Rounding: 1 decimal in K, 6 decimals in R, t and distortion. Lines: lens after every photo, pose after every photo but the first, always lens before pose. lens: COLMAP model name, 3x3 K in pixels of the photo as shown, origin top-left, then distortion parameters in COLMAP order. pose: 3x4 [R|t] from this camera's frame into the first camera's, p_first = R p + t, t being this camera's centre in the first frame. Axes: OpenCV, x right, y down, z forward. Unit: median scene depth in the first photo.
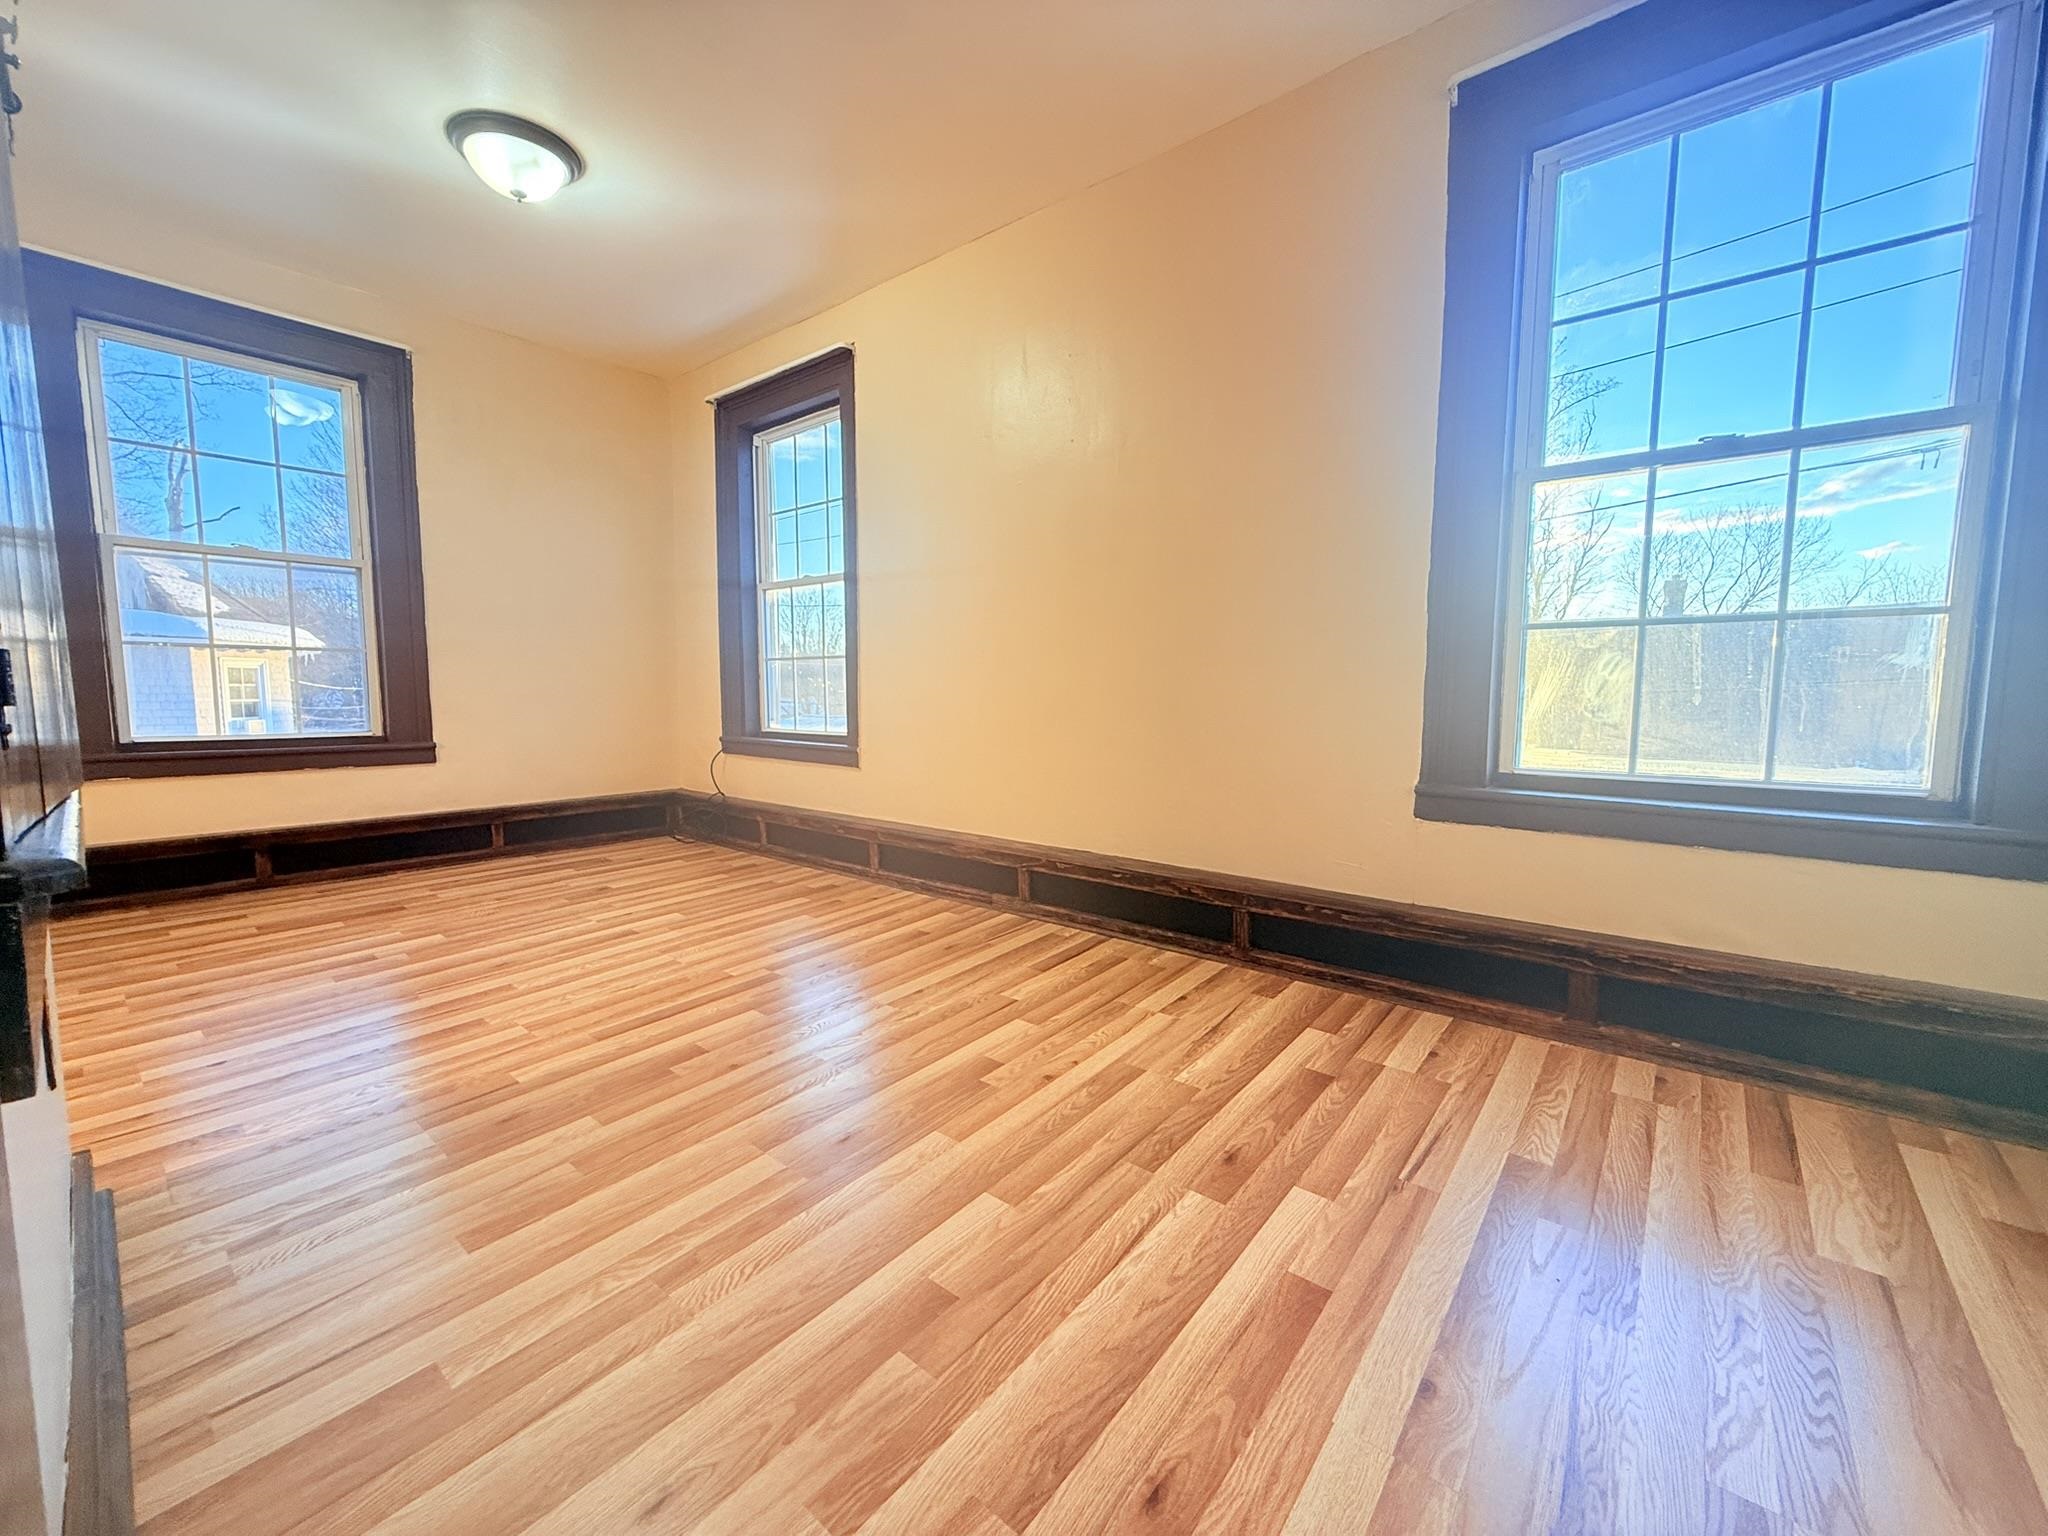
lens RADIAL K [[814.7, 0, 1018.2], [0, 814.7, 758.4], [0, 0, 1]] dist [0.000788, 0.000189]
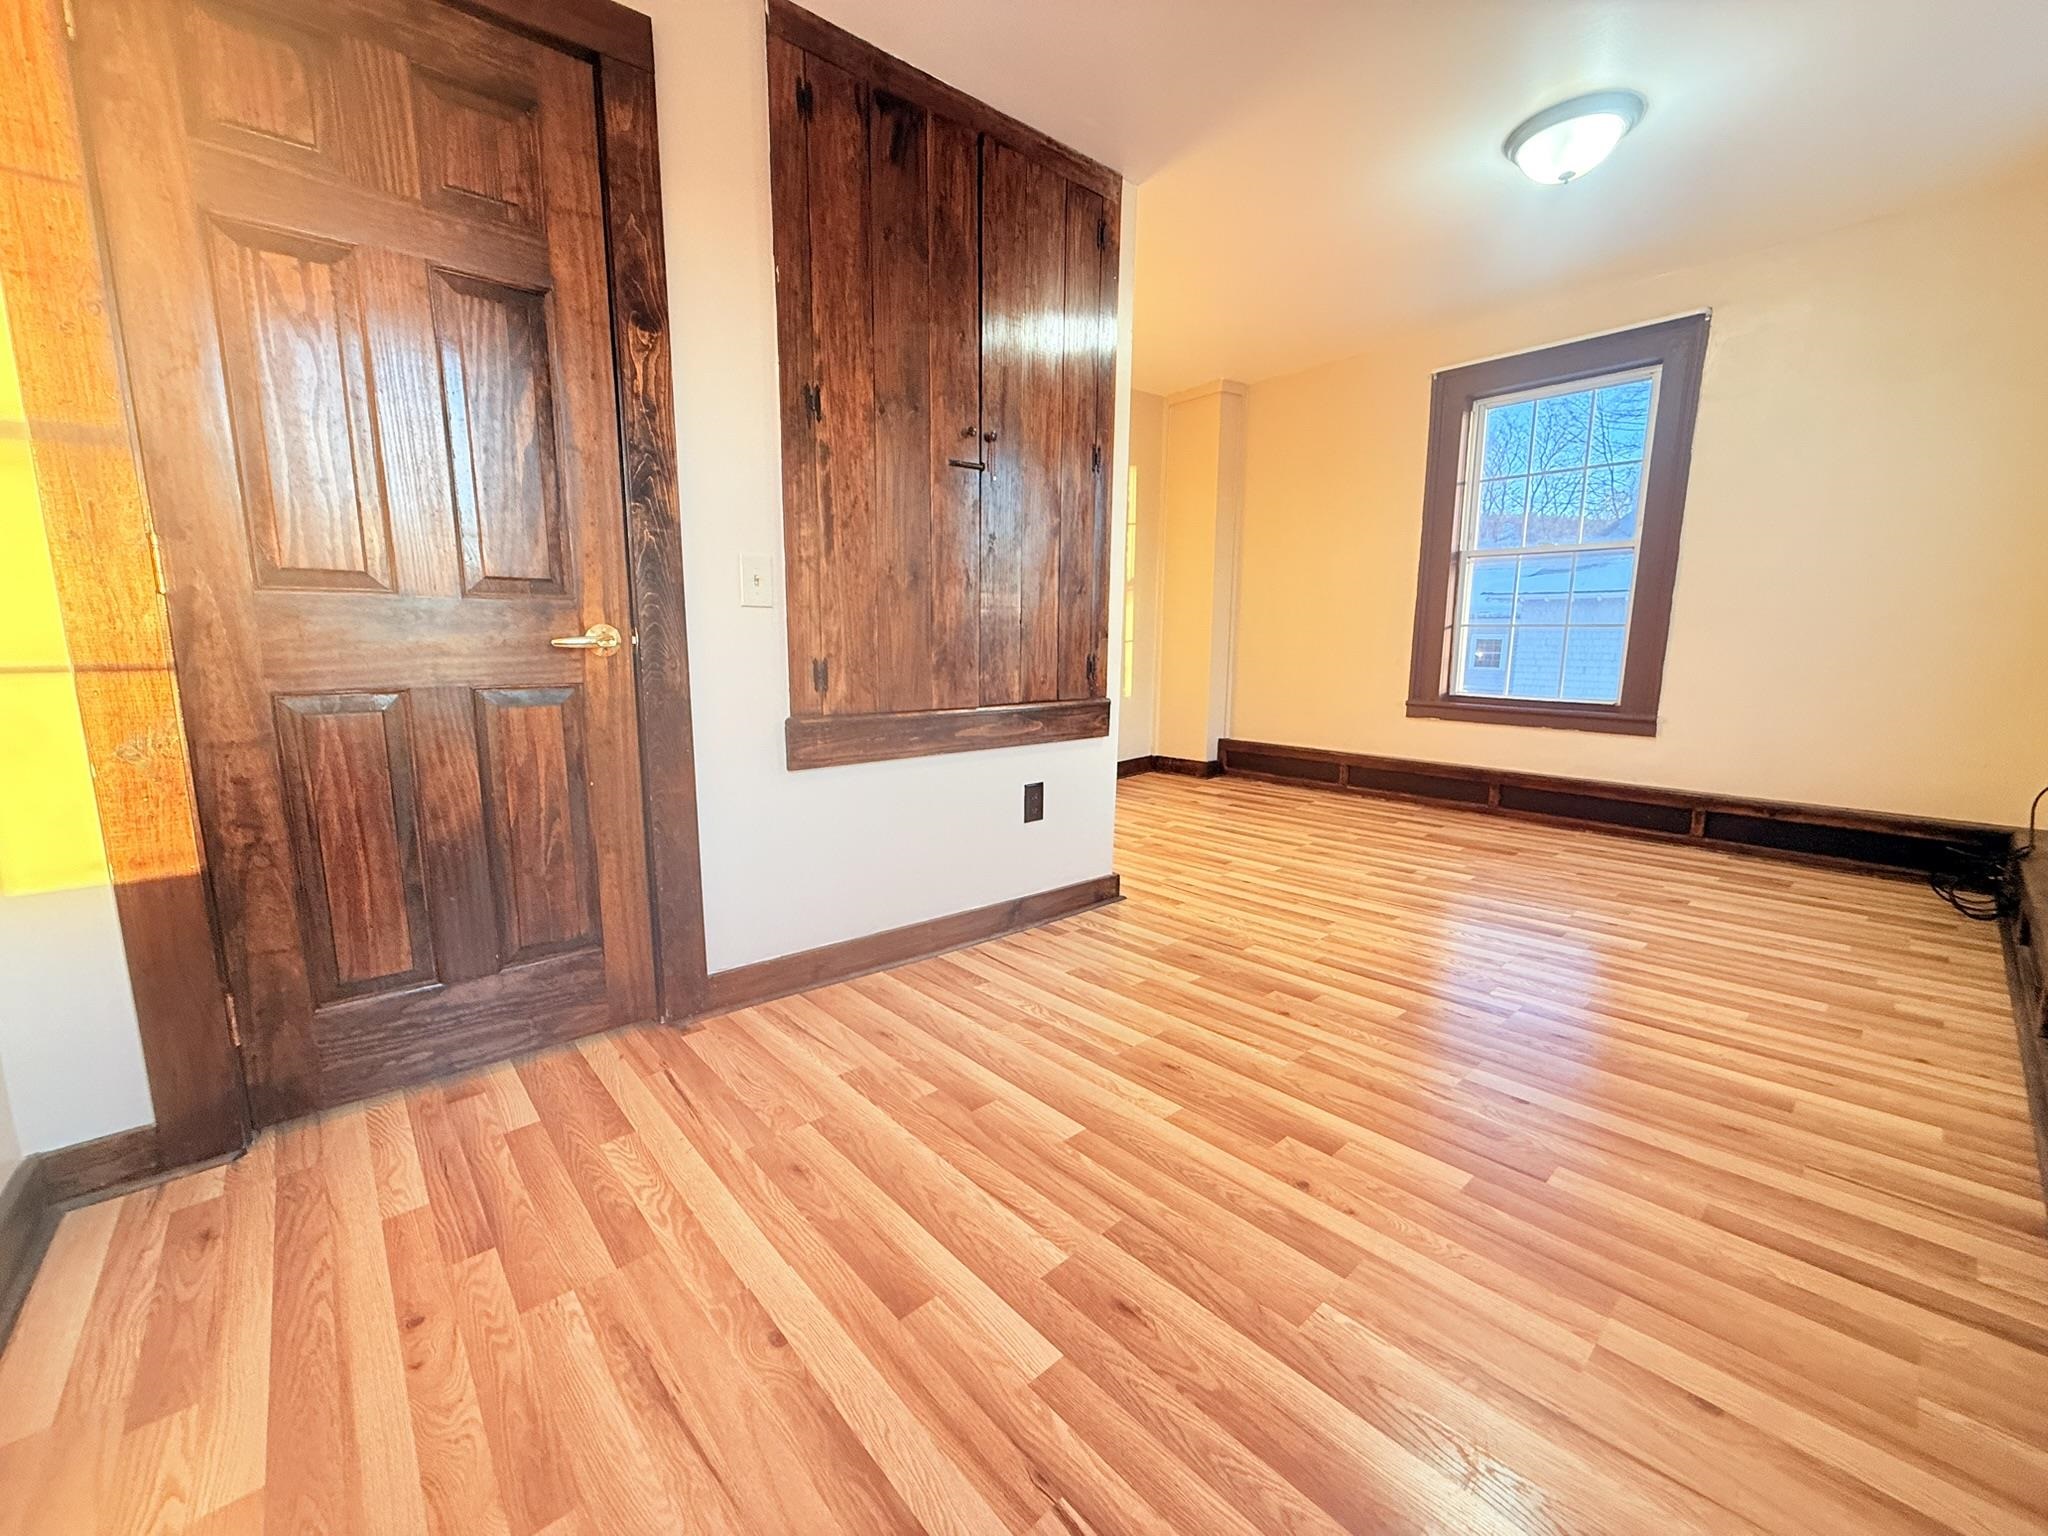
lens RADIAL K [[814.7, 0, 1018.2], [0, 814.7, 758.4], [0, 0, 1]] dist [0.000788, 0.000189]
pose [[-0.152854, 0.146878, -0.977273, 0.676467], [-0.086957, 0.983059, 0.161349, -0.110093], [0.984416, 0.109644, -0.137492, 0.655416]]
